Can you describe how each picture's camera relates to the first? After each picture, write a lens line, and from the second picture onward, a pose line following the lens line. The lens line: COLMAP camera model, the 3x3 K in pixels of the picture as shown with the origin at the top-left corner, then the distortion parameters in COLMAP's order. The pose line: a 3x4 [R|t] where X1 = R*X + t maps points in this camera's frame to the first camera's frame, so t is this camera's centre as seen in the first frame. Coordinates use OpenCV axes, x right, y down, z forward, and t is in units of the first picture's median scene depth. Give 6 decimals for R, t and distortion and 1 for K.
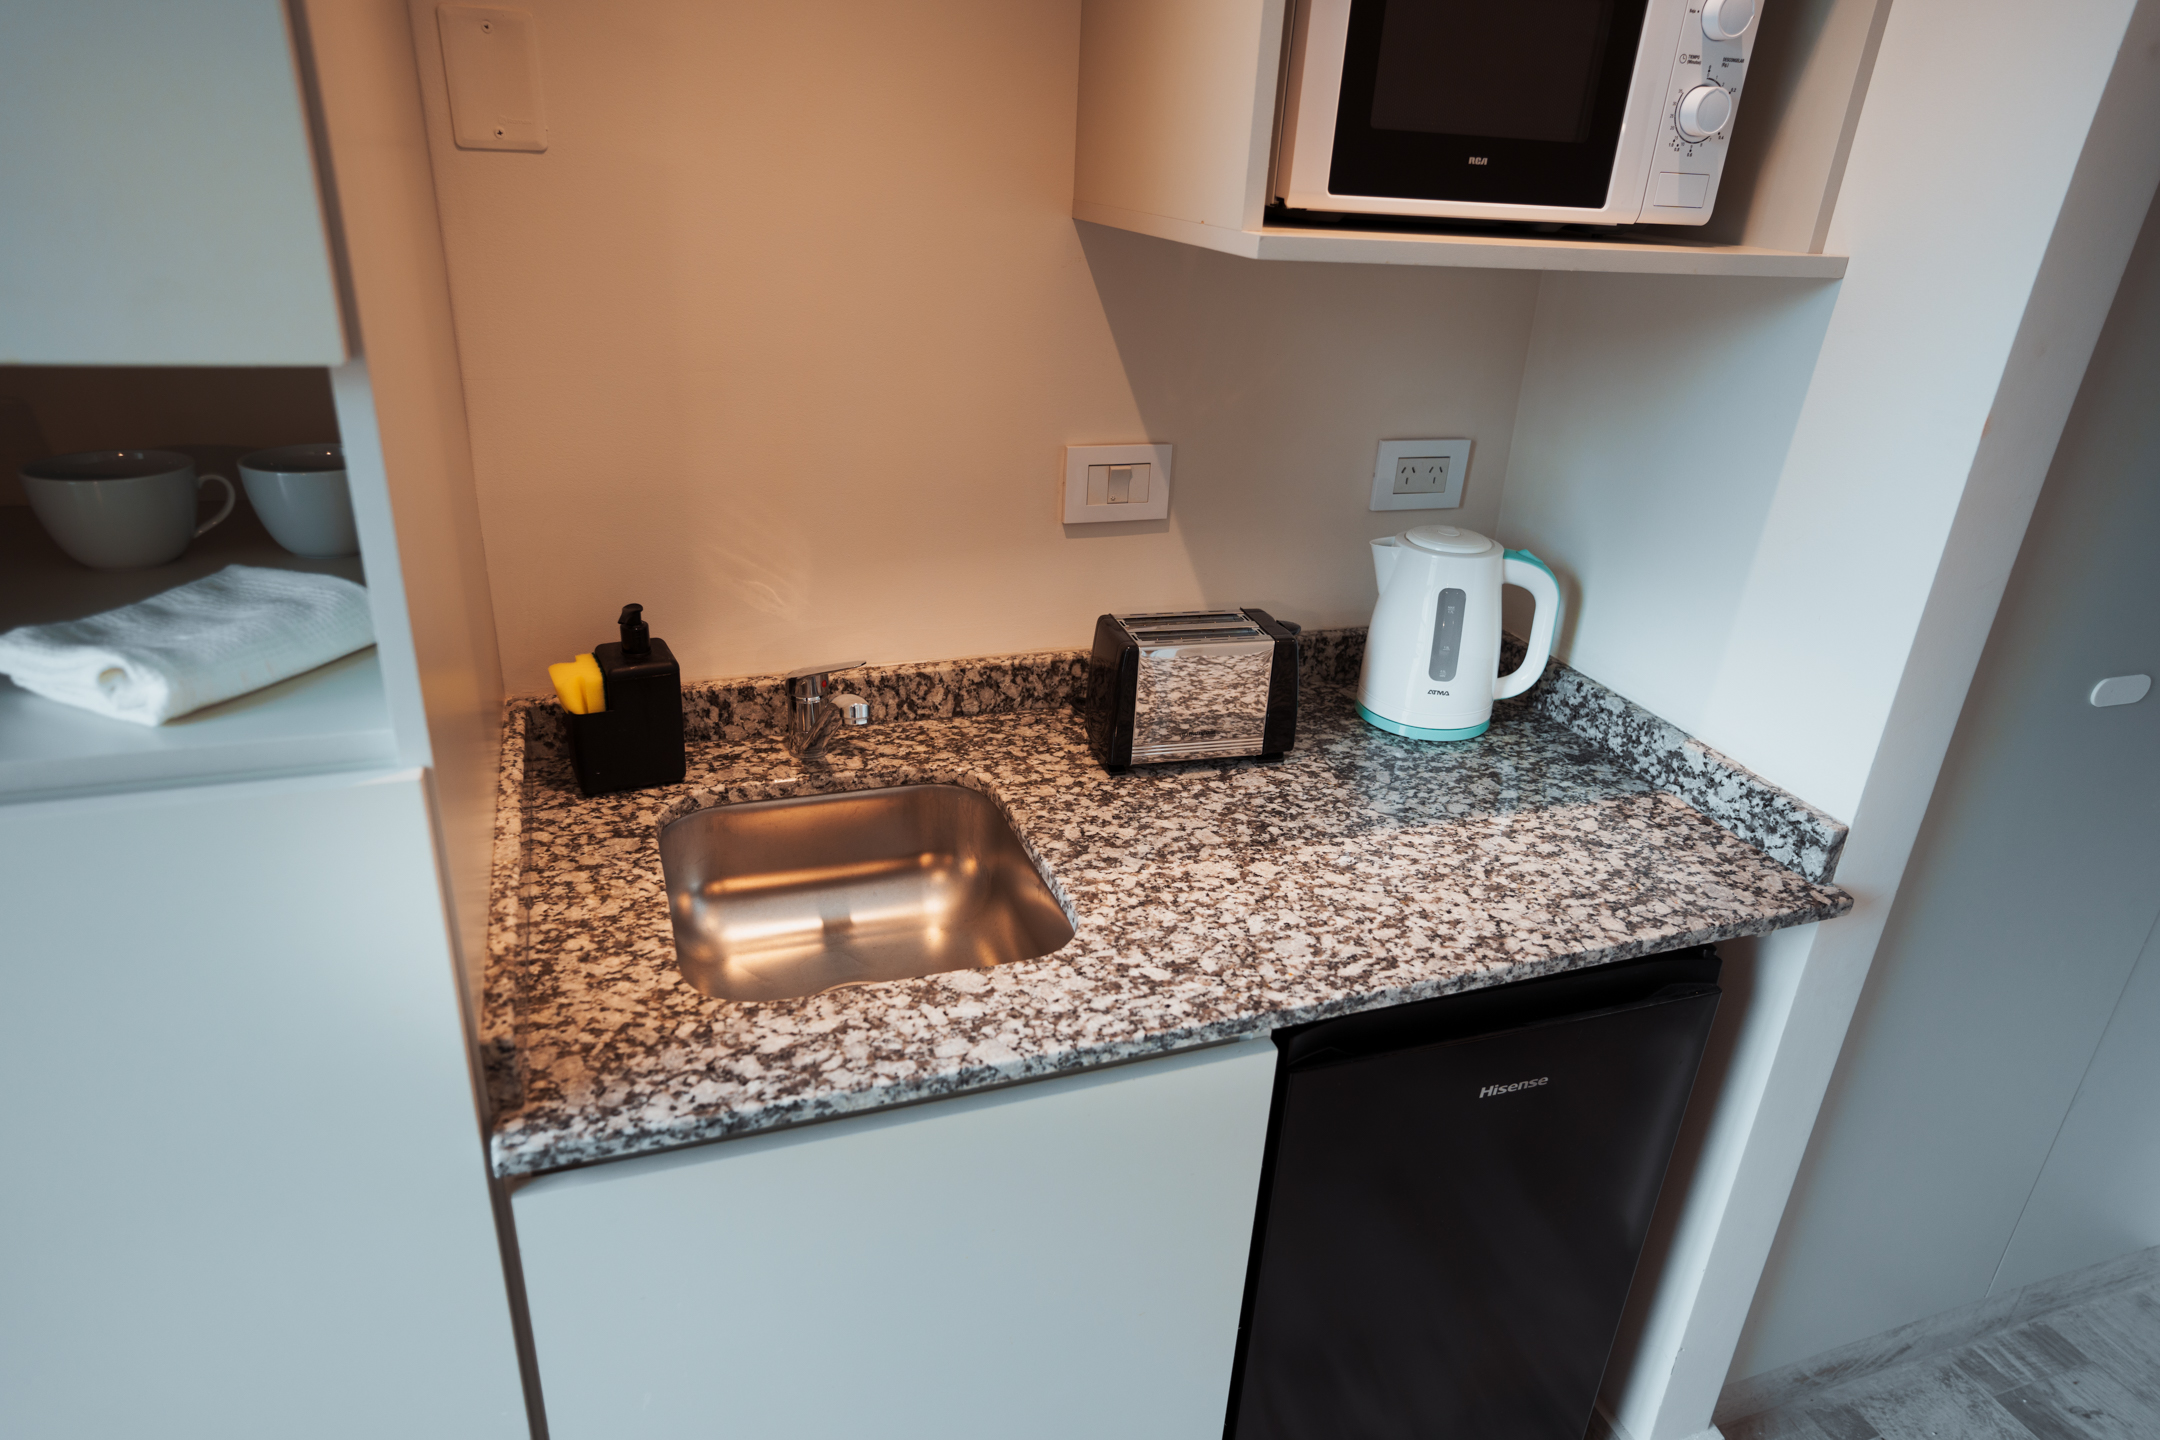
lens RADIAL K [[1308.7, 0, 1080.0], [0, 1308.7, 720.0], [0, 0, 1]] dist [-0.004988, -0.000600]
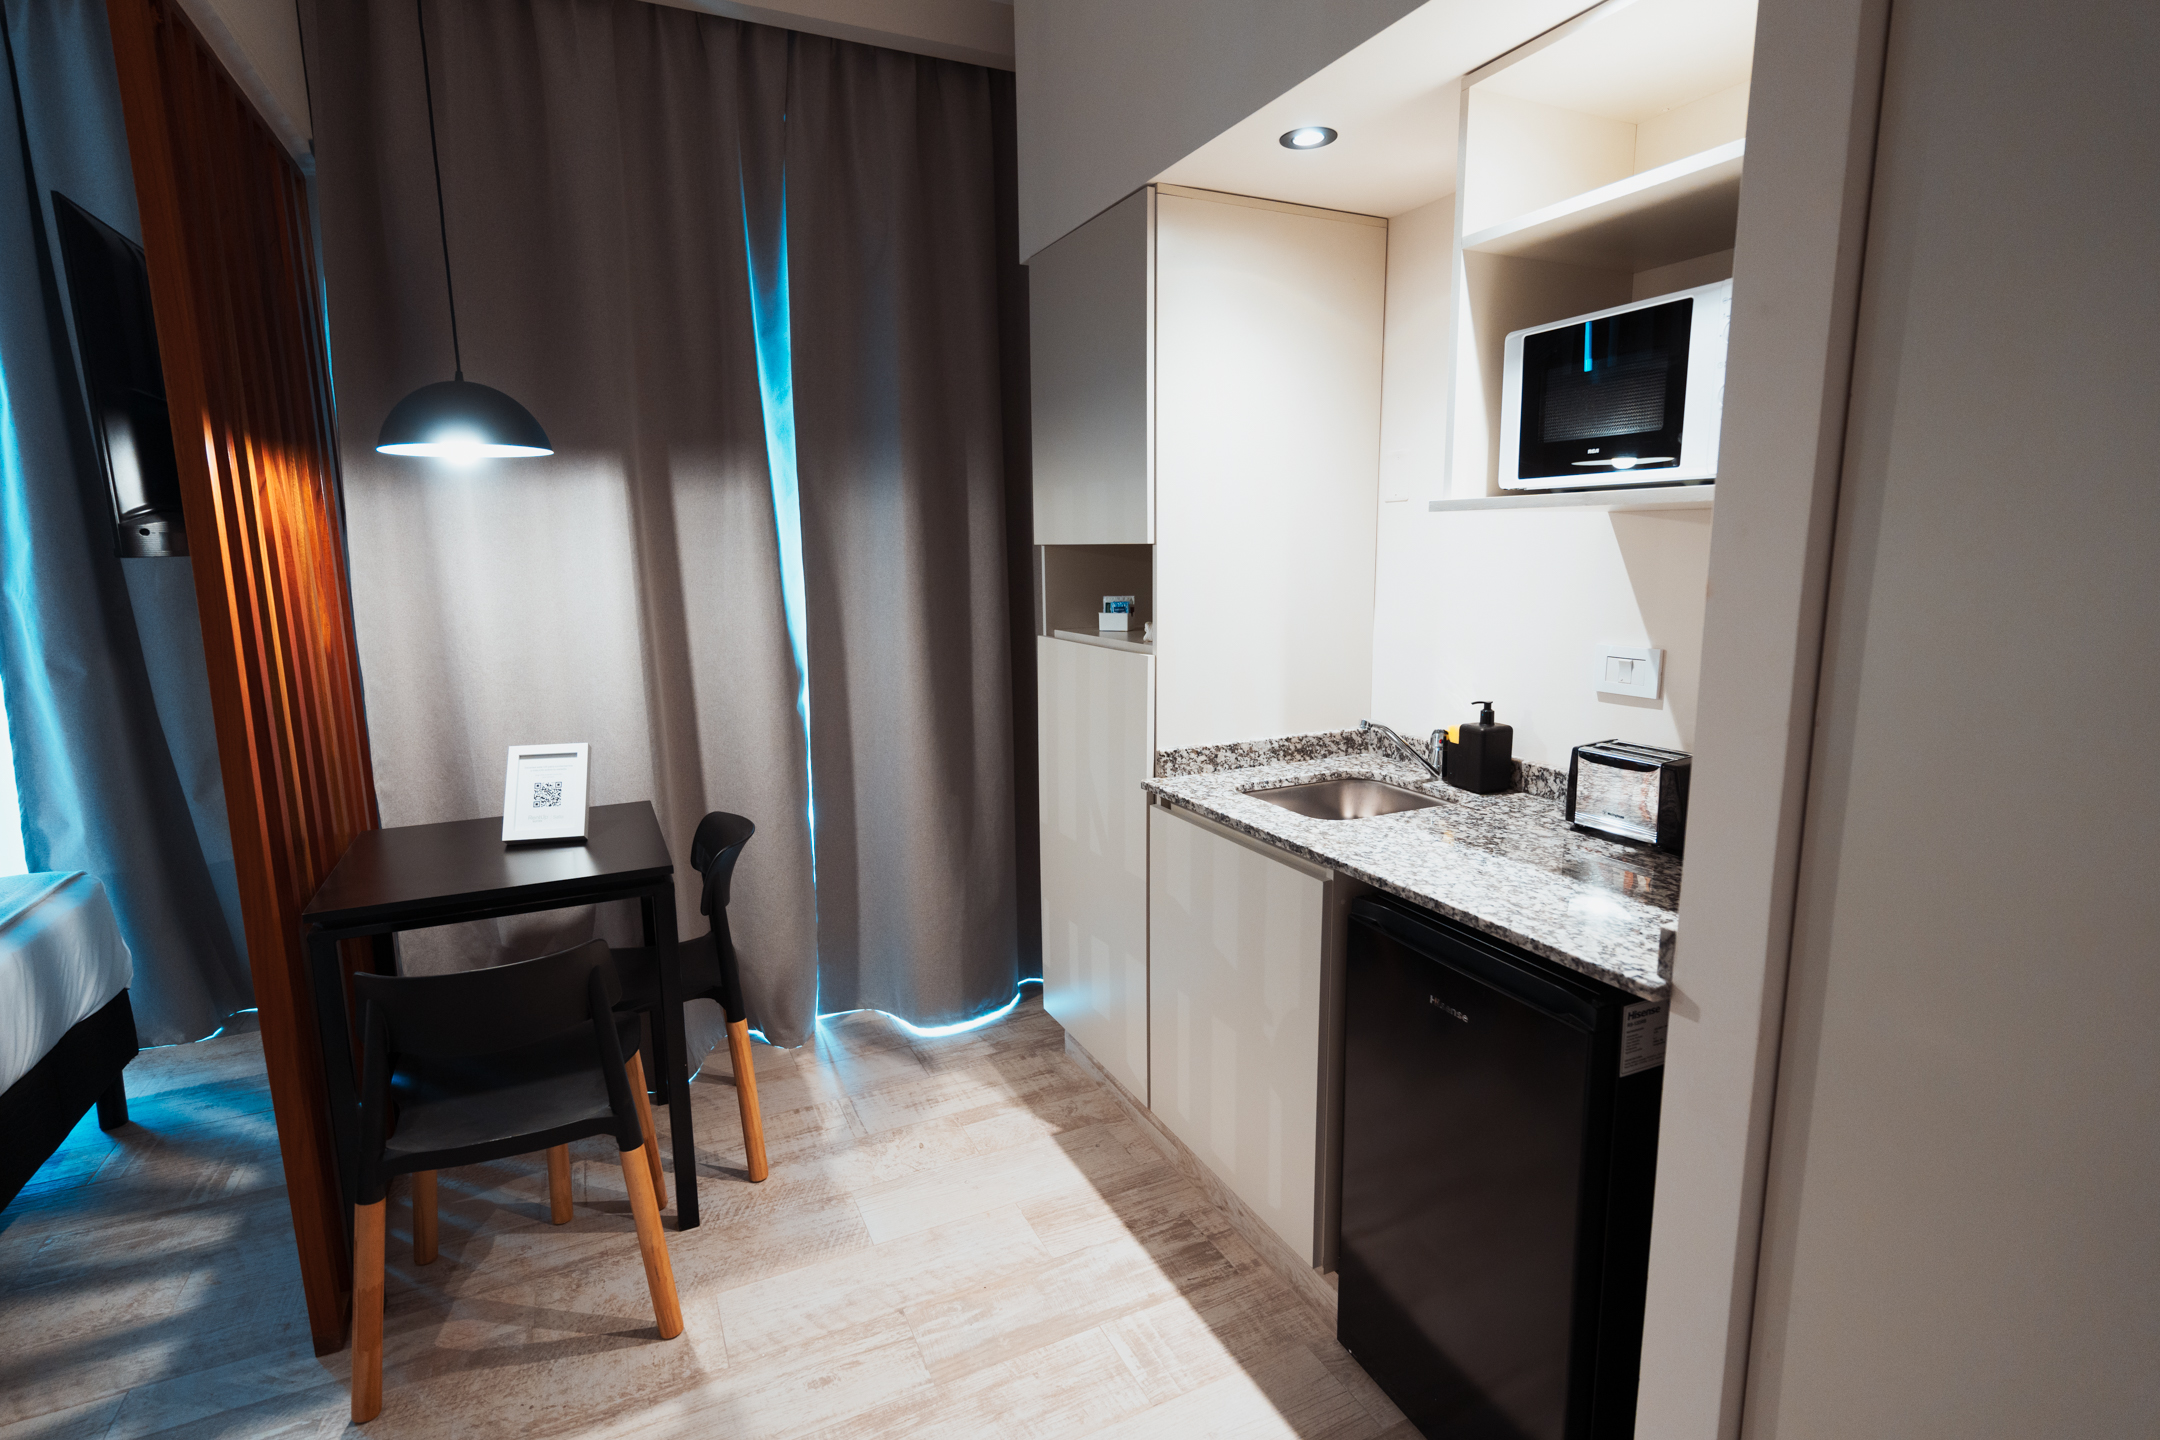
lens RADIAL K [[1039.7, 0, 1080.0], [0, 1039.7, 720.0], [0, 0, 1]] dist [0.003477, -0.000040]
pose [[0.093139, 0.112757, -0.989248, 1.450596], [-0.388663, 0.918857, 0.068140, 0.052801], [0.916660, 0.378137, 0.129406, 0.311184]]
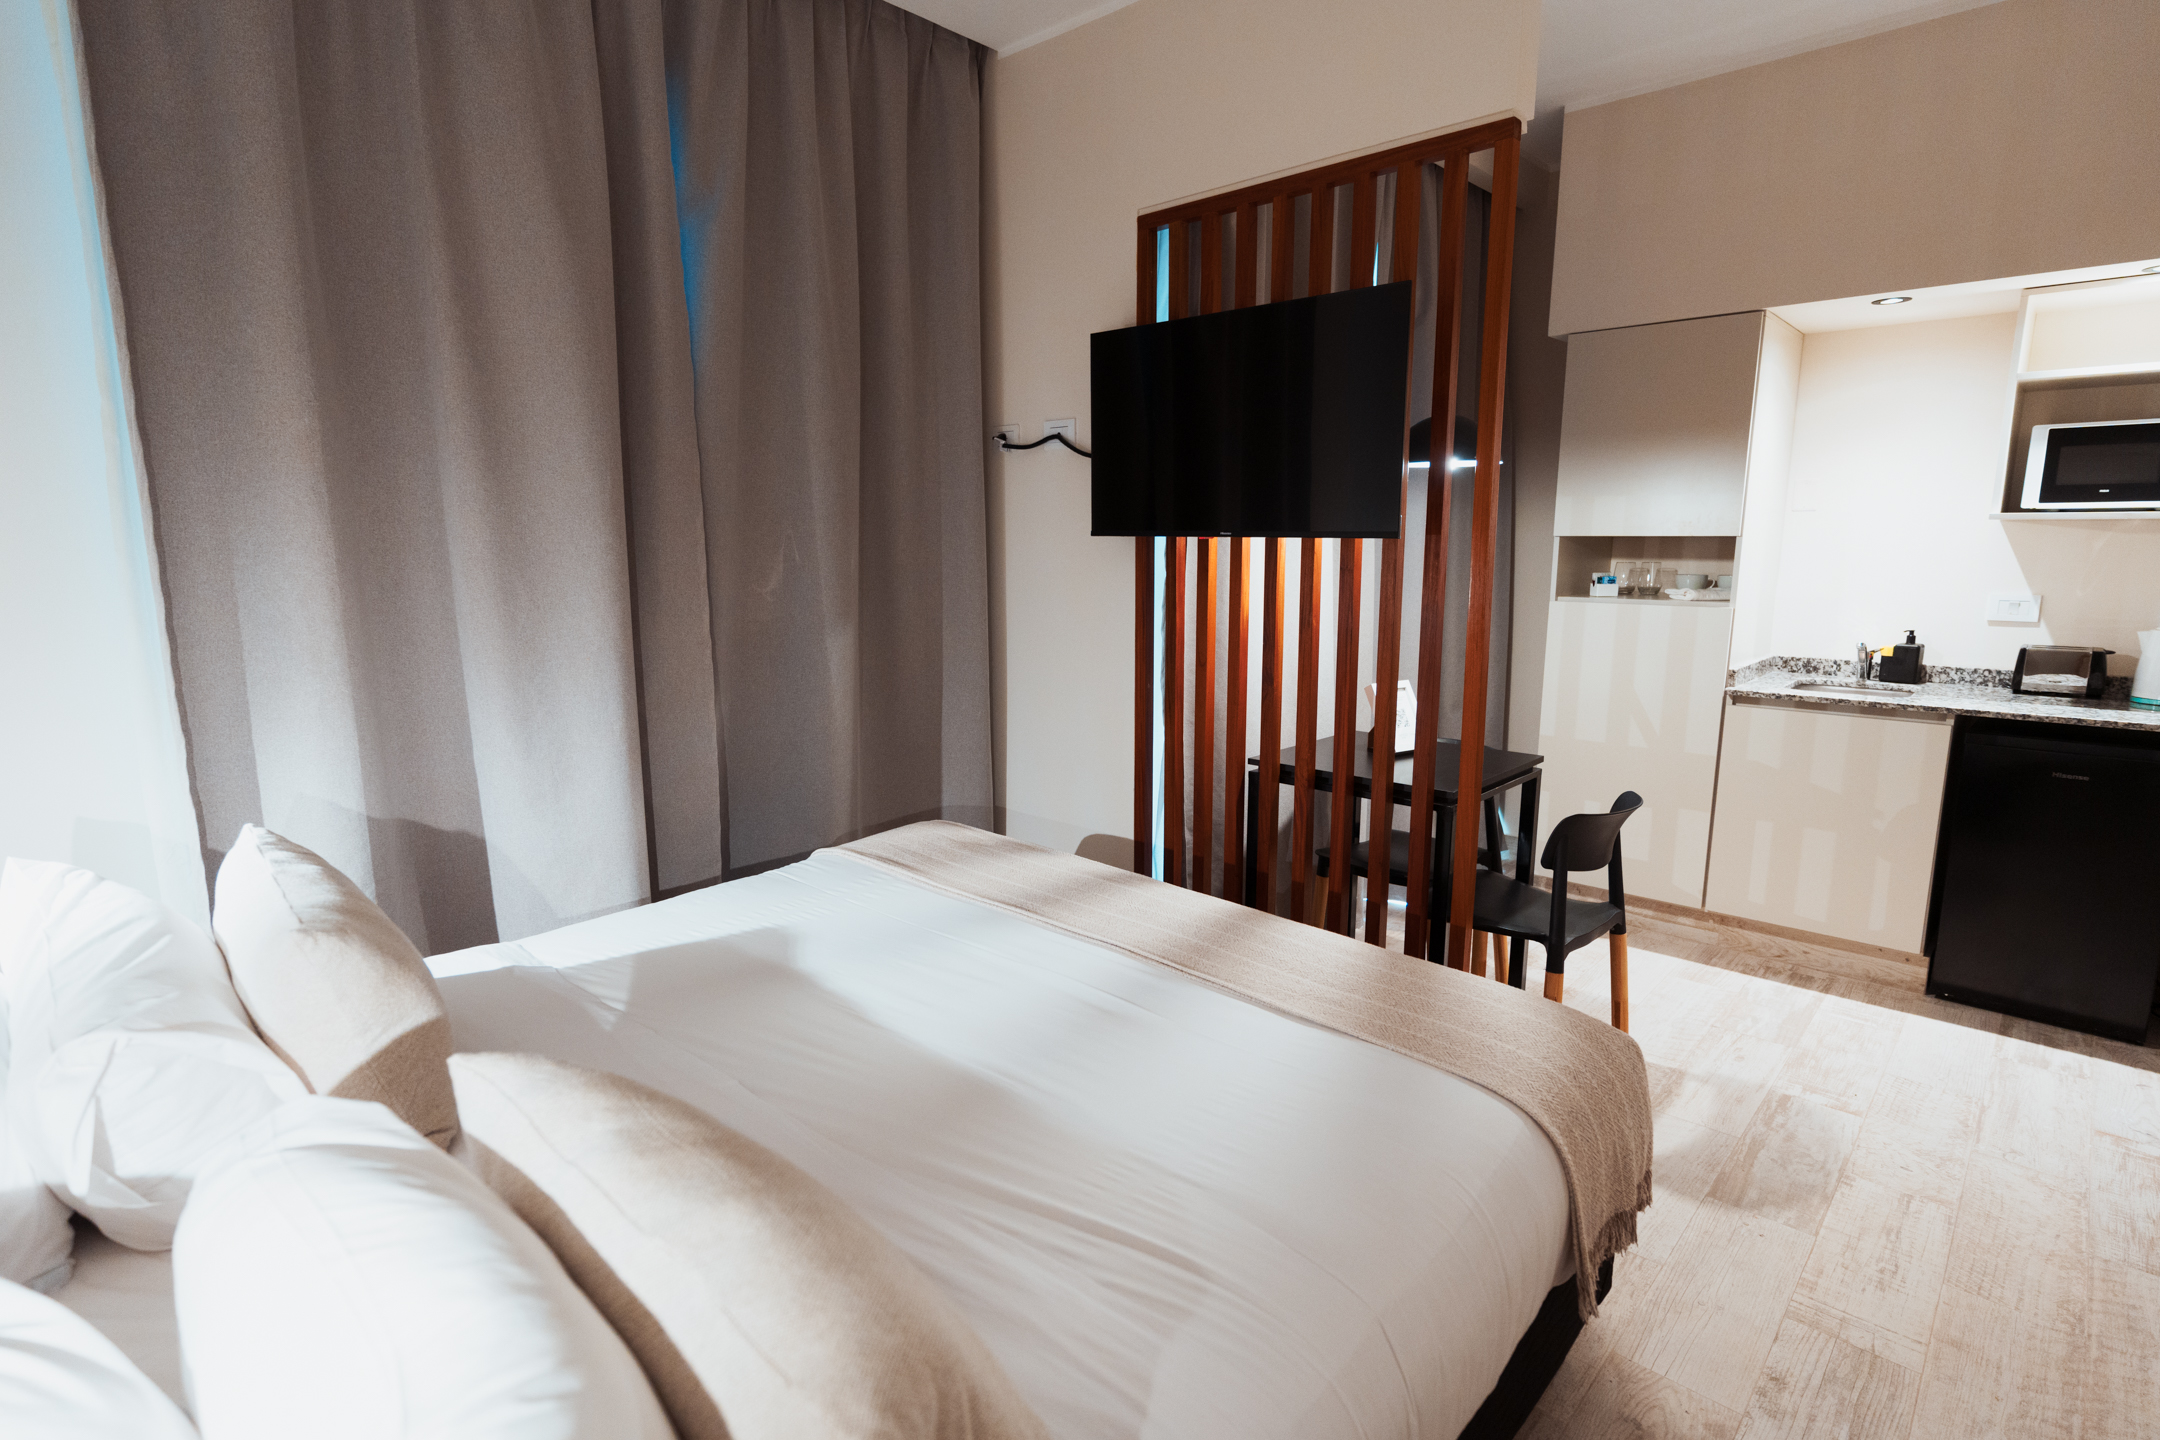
lens RADIAL K [[1064.9, 0, 1086.3], [0, 1064.9, 725.7], [0, 0, 1]] dist [-0.000037, -0.000036]
pose [[0.445716, 0.103092, -0.889218, 1.468458], [-0.339939, 0.938428, -0.061595, 1.076370], [0.828117, 0.329734, 0.453318, -1.986316]]
